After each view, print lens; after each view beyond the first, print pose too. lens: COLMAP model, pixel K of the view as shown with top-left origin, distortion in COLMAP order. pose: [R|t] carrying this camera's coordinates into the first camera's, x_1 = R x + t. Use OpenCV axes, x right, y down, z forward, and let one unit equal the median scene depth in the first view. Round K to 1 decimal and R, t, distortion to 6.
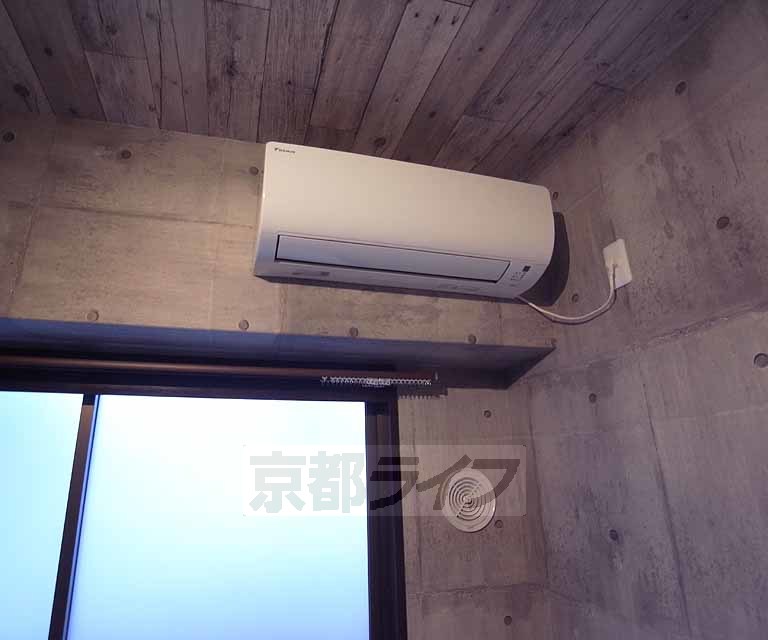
lens RADIAL K [[471.5, 0, 359.6], [0, 471.5, 304.3], [0, 0, 1]] dist [-0.051069, 0.006041]
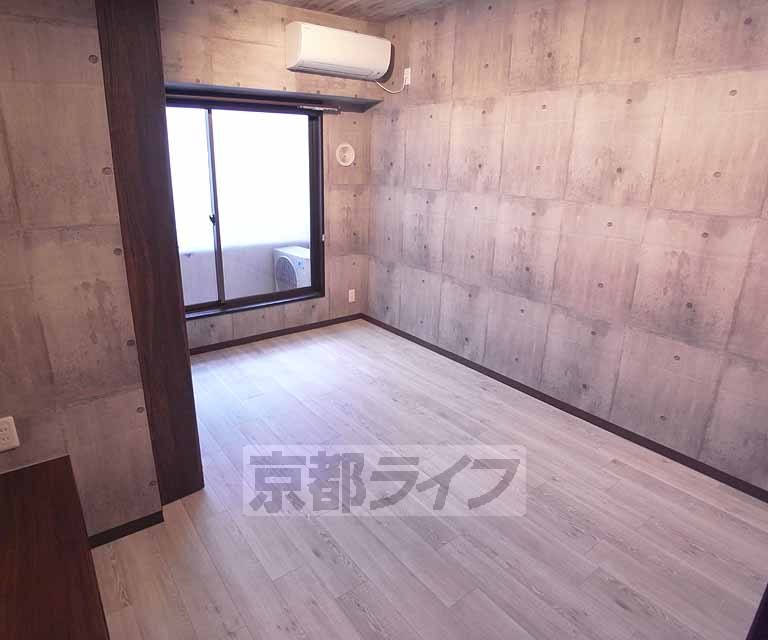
lens RADIAL K [[471.5, 0, 359.6], [0, 471.5, 304.3], [0, 0, 1]] dist [-0.051069, 0.006041]
pose [[0.934743, -0.083026, 0.345489, -0.858368], [-0.136966, 0.812986, 0.565945, -0.527218], [-0.327866, -0.576334, 0.748561, -1.919787]]
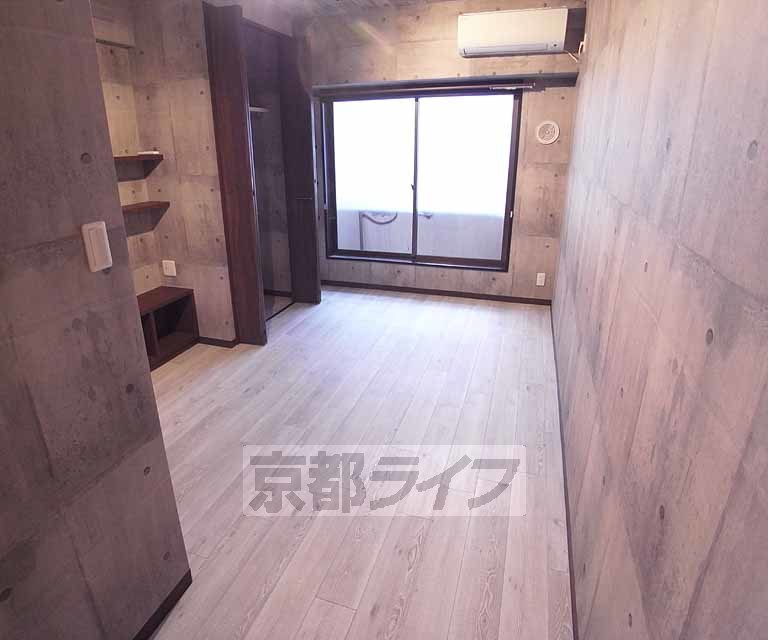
lens RADIAL K [[471.5, 0, 359.6], [0, 471.5, 304.3], [0, 0, 1]] dist [-0.051069, 0.006041]
pose [[0.828762, 0.184405, -0.528344, 1.114158], [0.187542, 0.798020, 0.572706, -0.624310], [0.527239, -0.573724, 0.626785, -2.160033]]
